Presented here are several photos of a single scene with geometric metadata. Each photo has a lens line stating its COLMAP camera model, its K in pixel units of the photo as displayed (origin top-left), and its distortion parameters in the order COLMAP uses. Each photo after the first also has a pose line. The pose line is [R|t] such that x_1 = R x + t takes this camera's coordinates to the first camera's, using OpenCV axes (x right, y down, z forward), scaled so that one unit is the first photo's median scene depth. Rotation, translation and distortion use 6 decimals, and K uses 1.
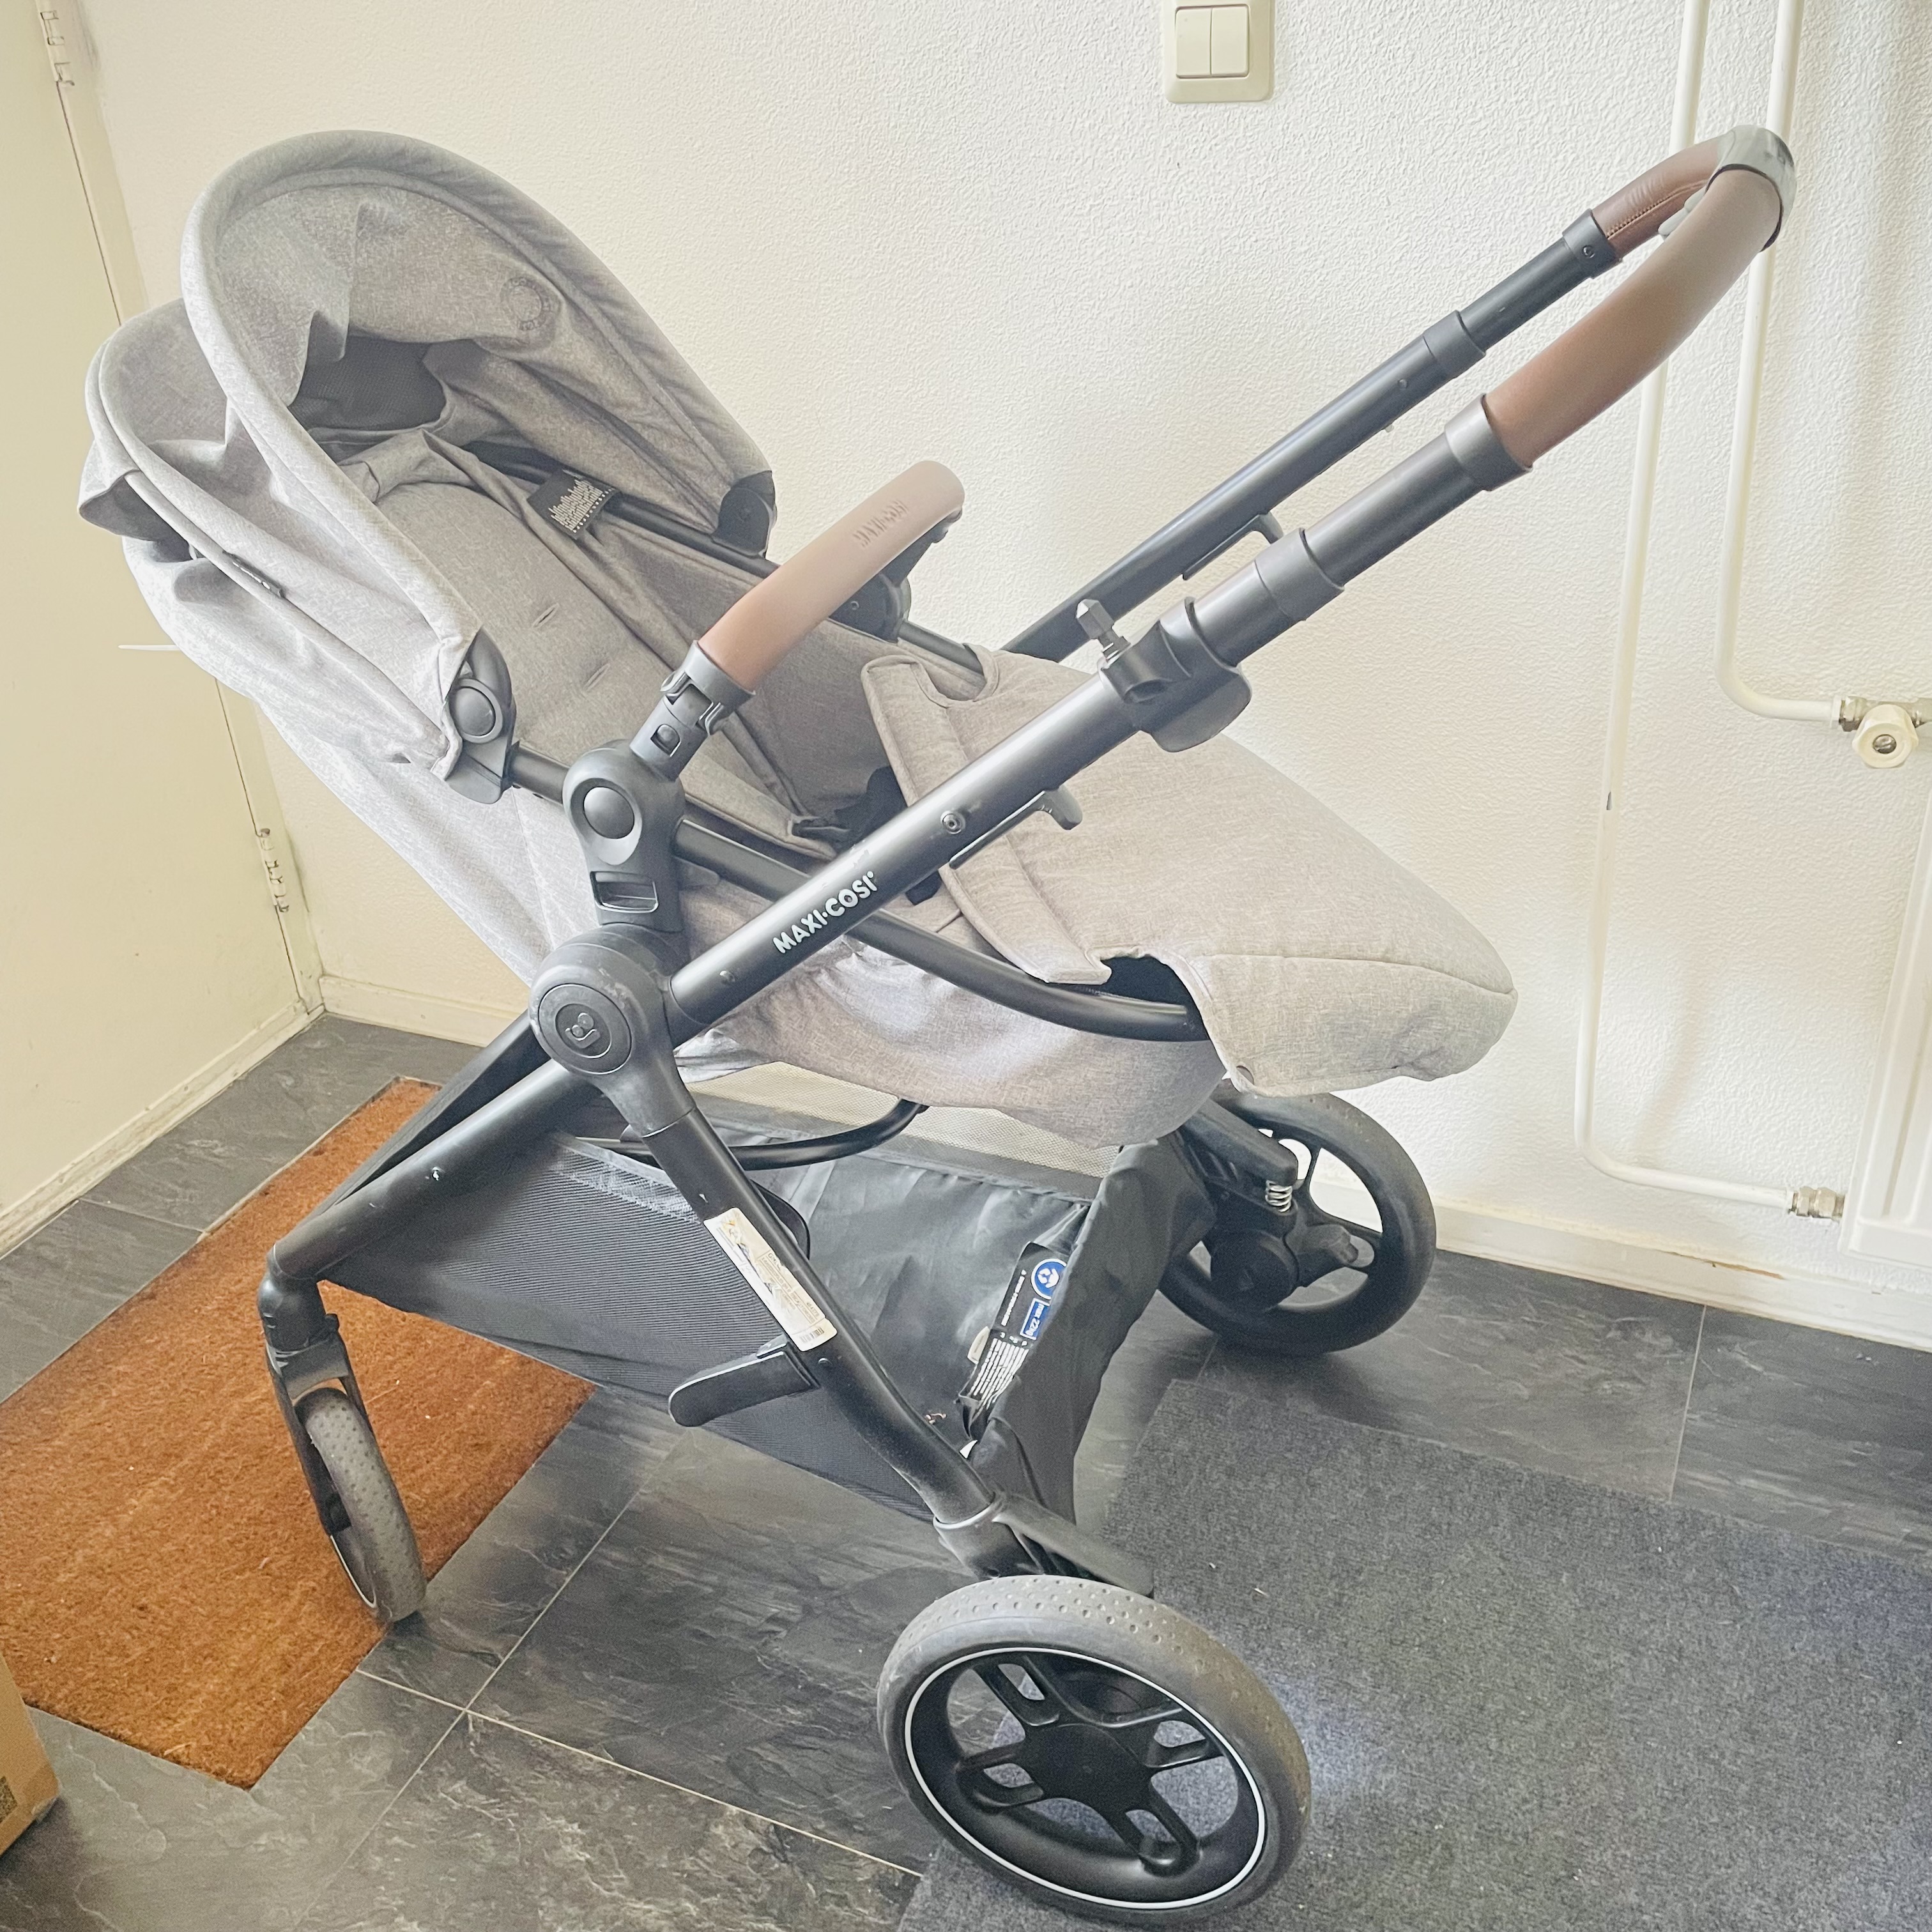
lens RADIAL K [[1936.9, 0, 964.5], [0, 1936.9, 968.4], [0, 0, 1]] dist [0.020177, 0.000000]
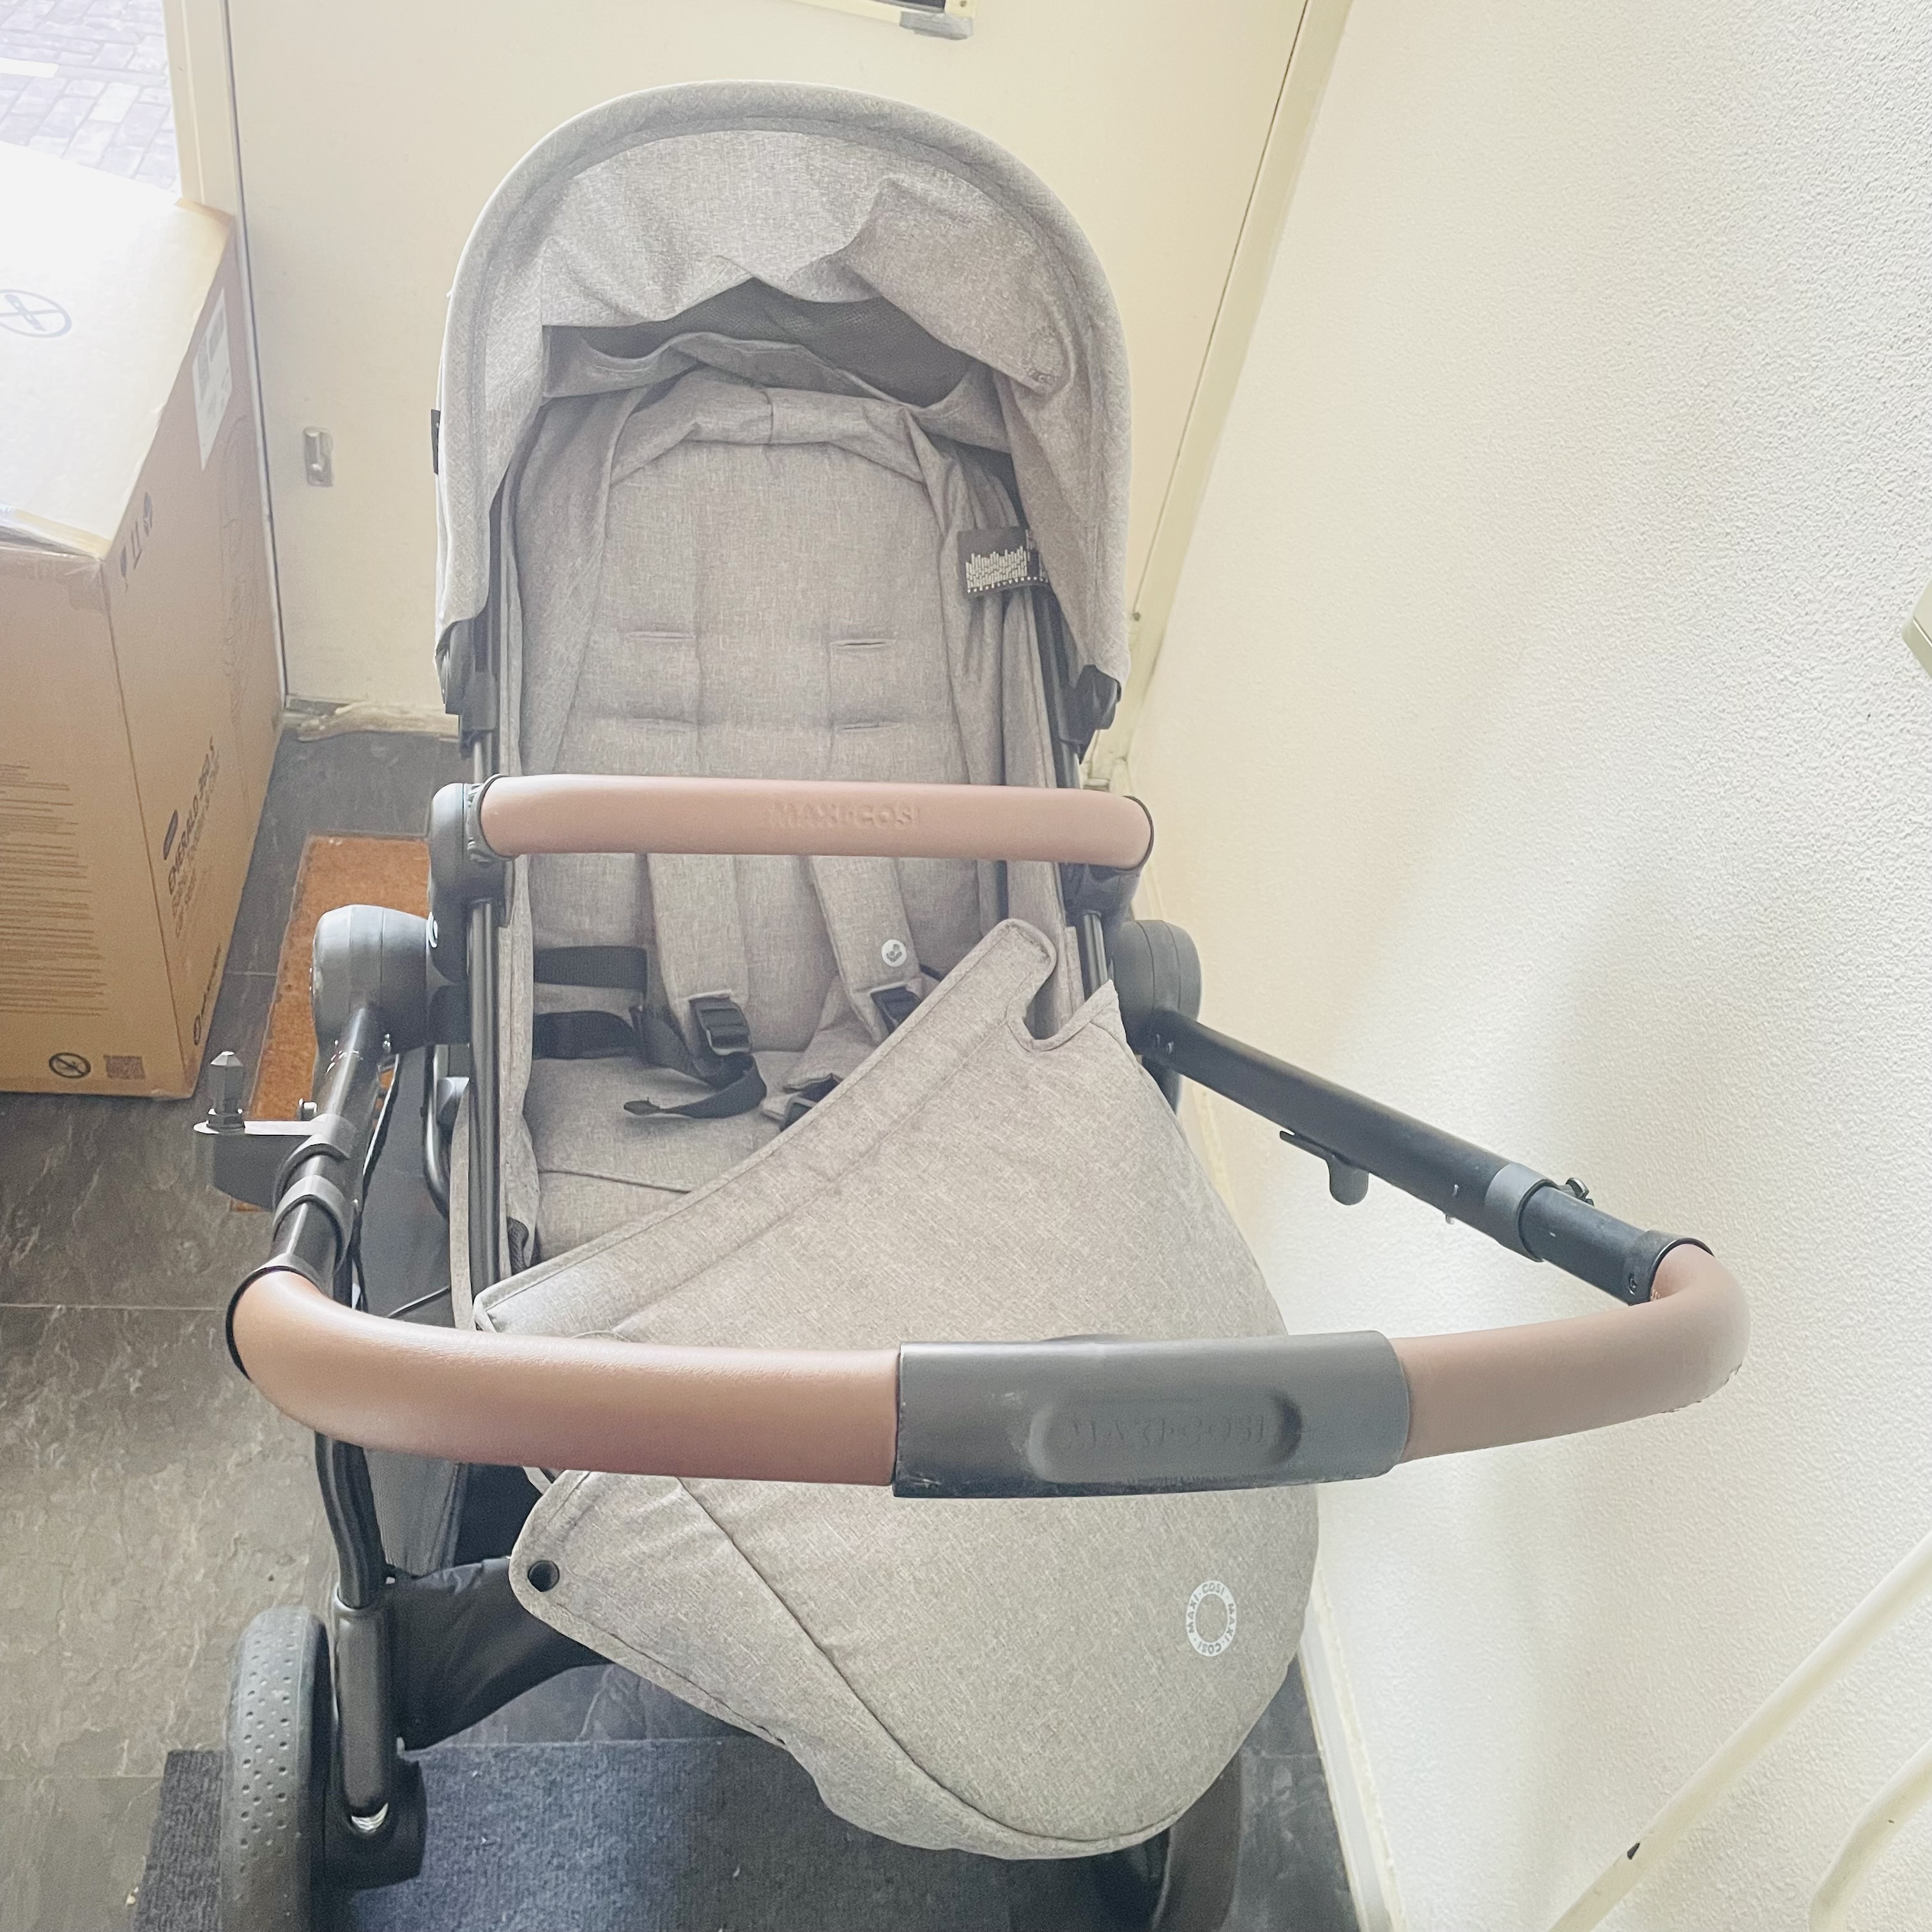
lens RADIAL K [[1936.9, 0, 969.3], [0, 1936.9, 968.5], [0, 0, 1]] dist [0.020177, 0.000000]
pose [[0.474816, 0.708569, -0.521996, 0.384822], [-0.598514, 0.694823, 0.398750, -0.454380], [0.645237, 0.123089, 0.754001, 0.340113]]
